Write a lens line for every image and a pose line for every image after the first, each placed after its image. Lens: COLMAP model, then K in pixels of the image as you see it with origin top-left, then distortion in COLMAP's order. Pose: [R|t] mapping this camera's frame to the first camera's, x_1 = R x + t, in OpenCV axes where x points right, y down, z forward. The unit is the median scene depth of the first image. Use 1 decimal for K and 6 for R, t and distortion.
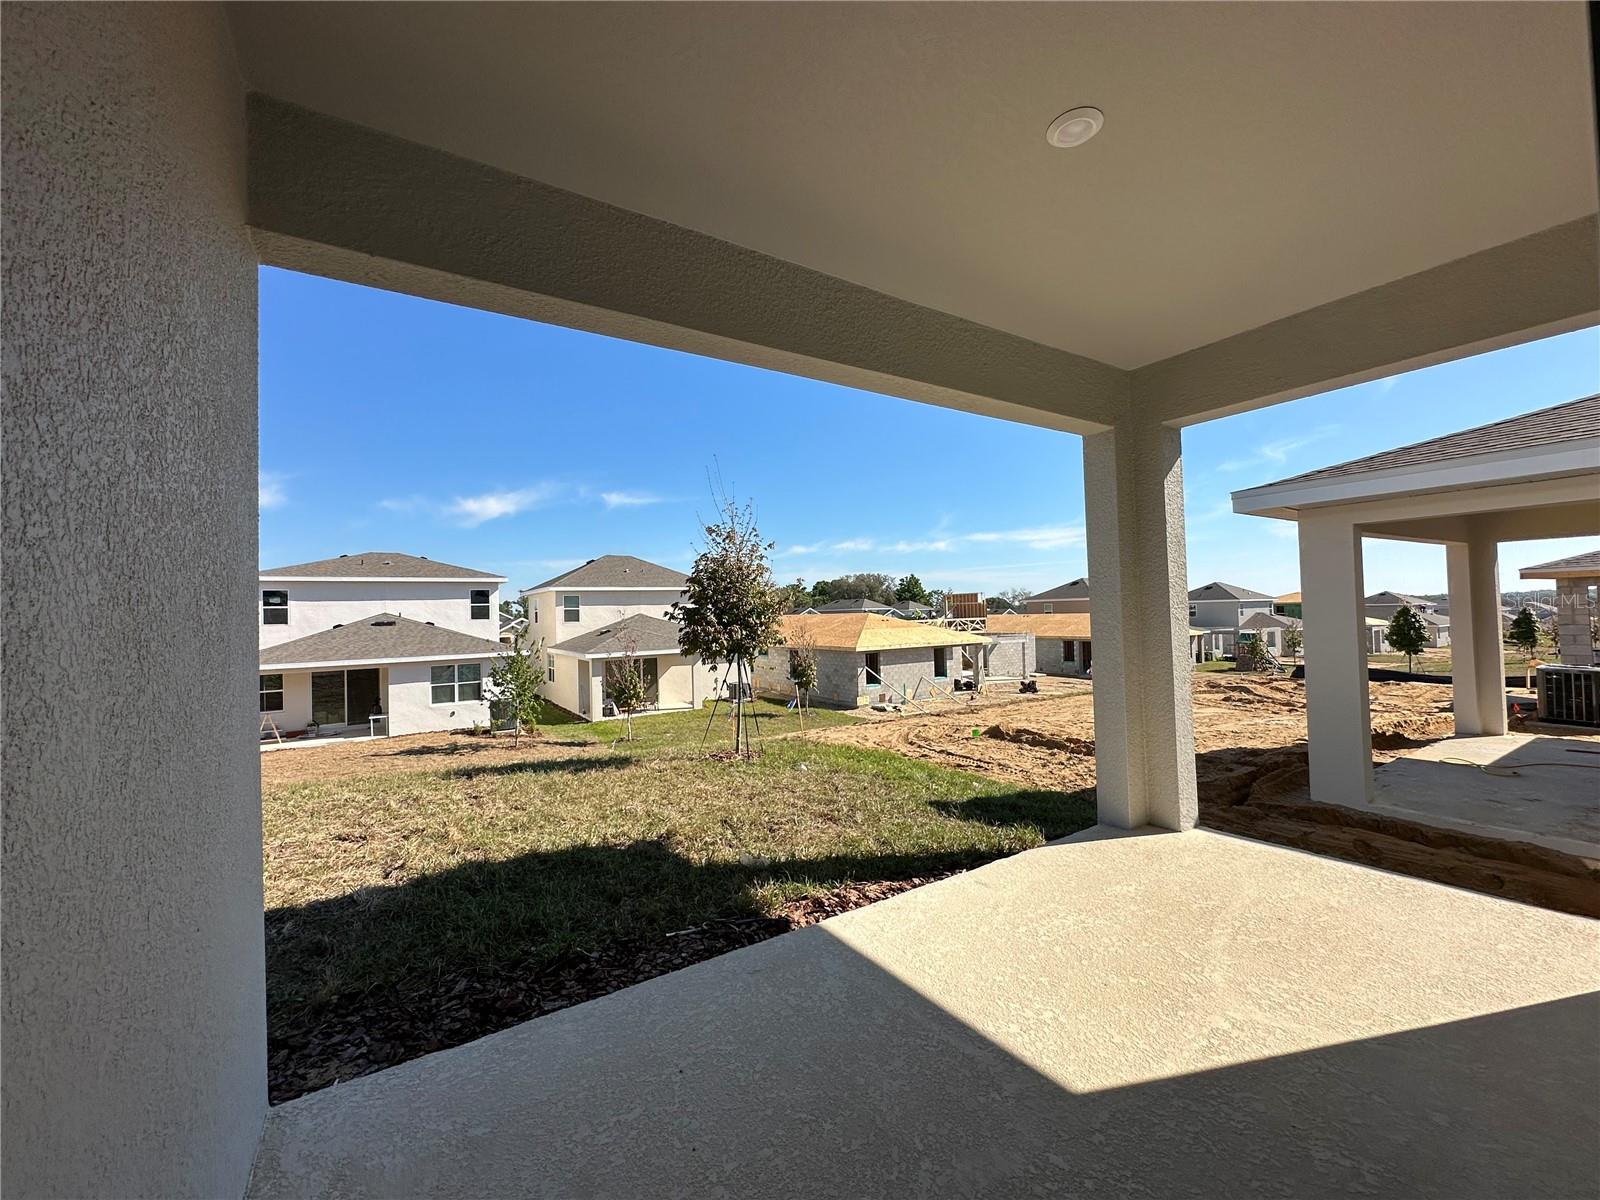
lens RADIAL K [[638.8, 0, 800.4], [0, 638.8, 596.9], [0, 0, 1]] dist [-0.003508, 0.000325]
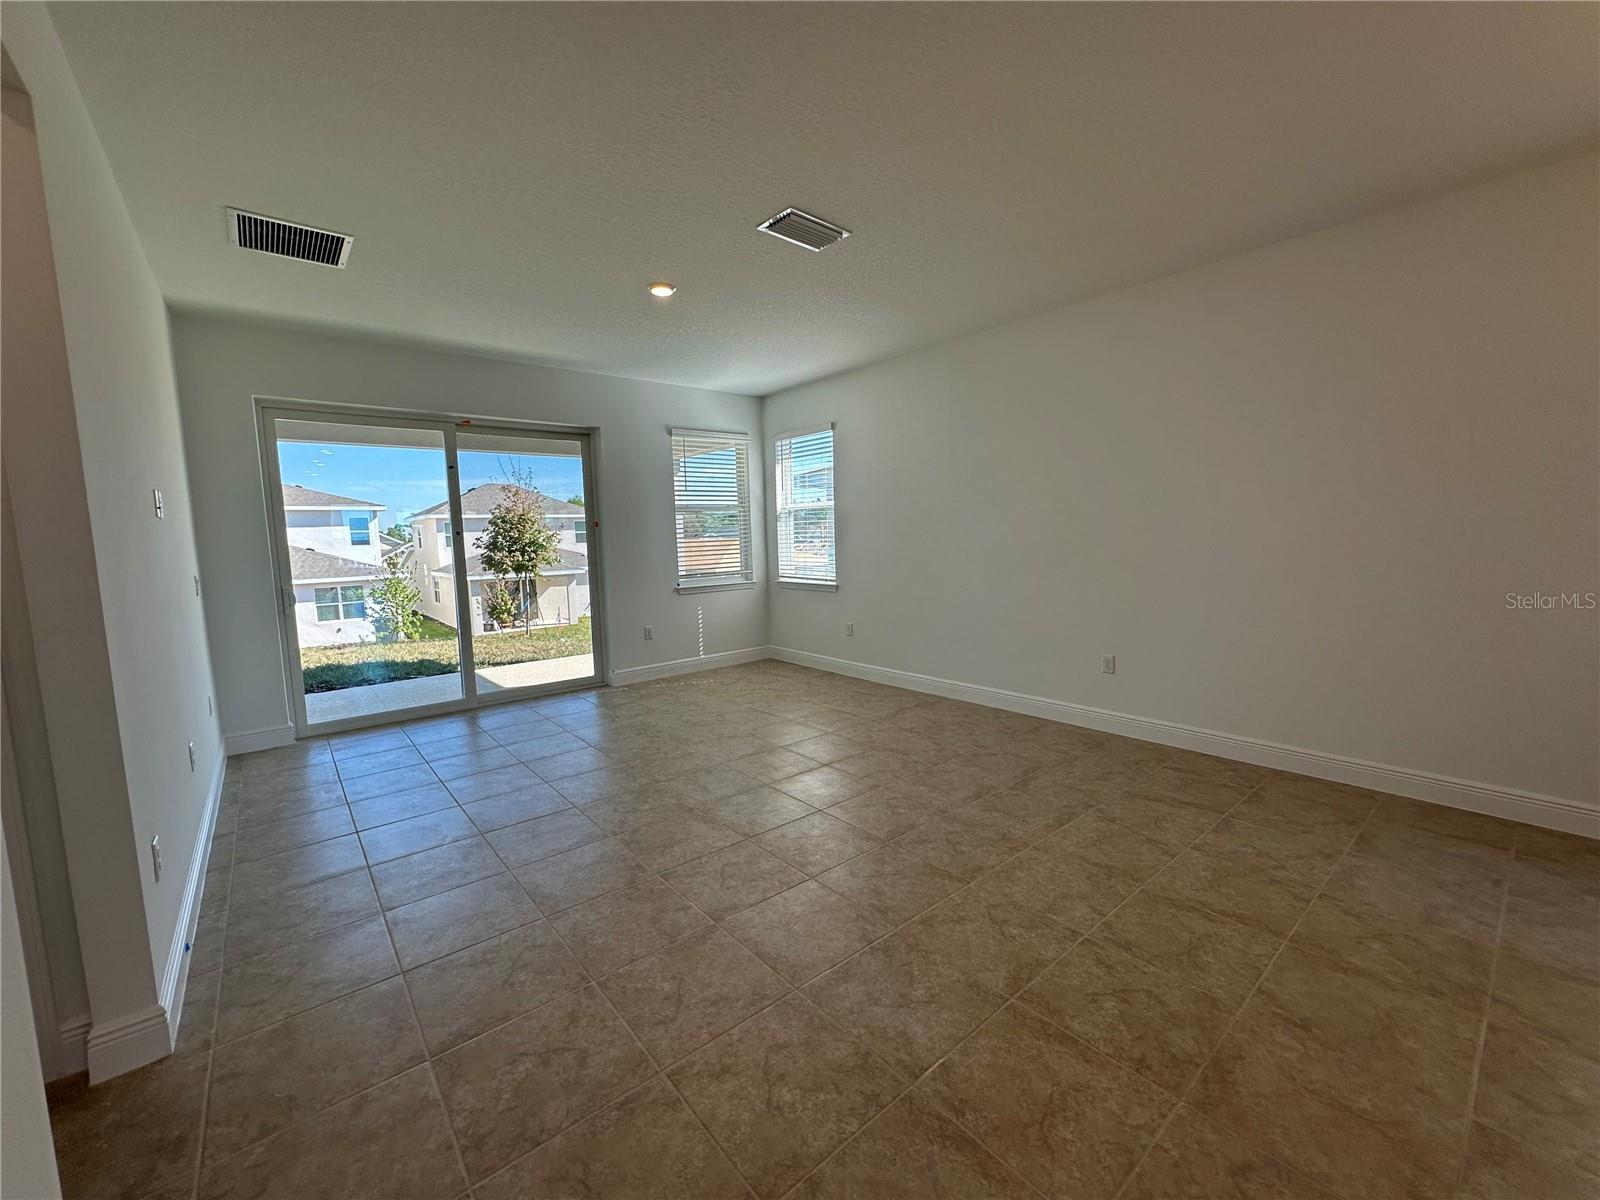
lens RADIAL K [[638.8, 0, 800.4], [0, 638.8, 596.9], [0, 0, 1]] dist [-0.003508, 0.000325]
pose [[0.992262, -0.012656, 0.123513, 0.125687], [-0.002263, 0.992783, 0.119906, -0.011638], [-0.124139, -0.119257, 0.985072, -0.204079]]
